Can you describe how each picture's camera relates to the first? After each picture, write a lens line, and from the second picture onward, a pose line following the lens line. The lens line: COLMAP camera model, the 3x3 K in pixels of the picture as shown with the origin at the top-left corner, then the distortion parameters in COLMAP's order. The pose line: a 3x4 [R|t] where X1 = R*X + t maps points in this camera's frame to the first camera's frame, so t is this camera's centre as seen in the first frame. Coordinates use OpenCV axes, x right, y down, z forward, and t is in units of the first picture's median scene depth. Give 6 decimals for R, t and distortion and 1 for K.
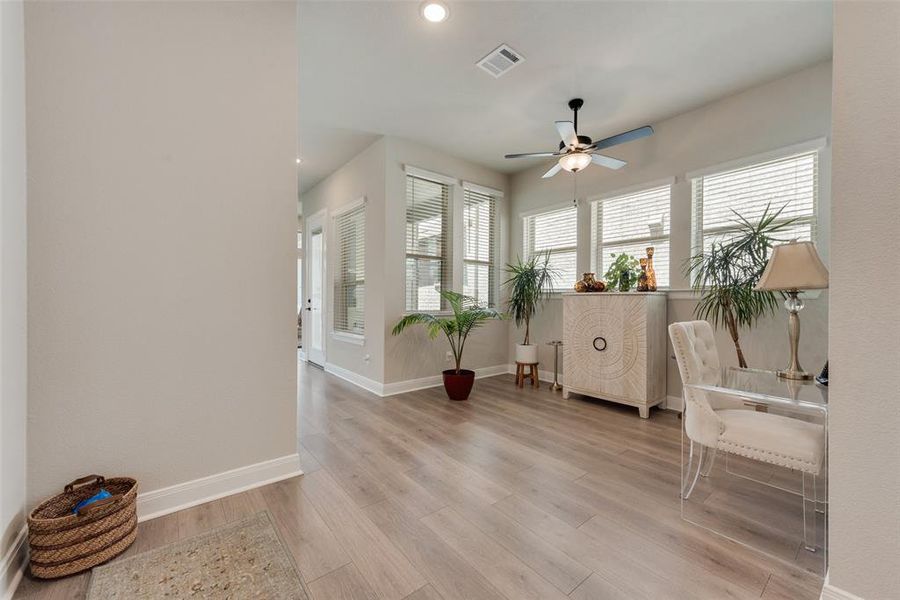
lens RADIAL K [[351.6, 0, 451.9], [0, 351.6, 299.6], [0, 0, 1]] dist [0.011673, -0.001240]
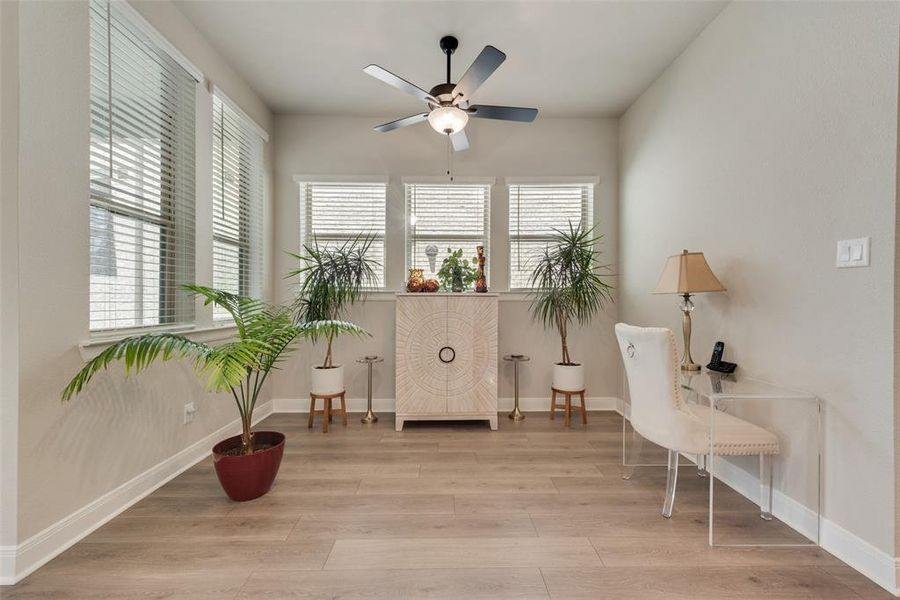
lens RADIAL K [[351.6, 0, 450.0], [0, 351.6, 300.3], [0, 0, 1]] dist [0.011673, -0.001240]
pose [[0.610744, -0.003736, 0.791819, -0.230817], [0.001482, 0.999993, 0.003575, -0.005579], [-0.791827, -0.001010, 0.610745, 0.480797]]
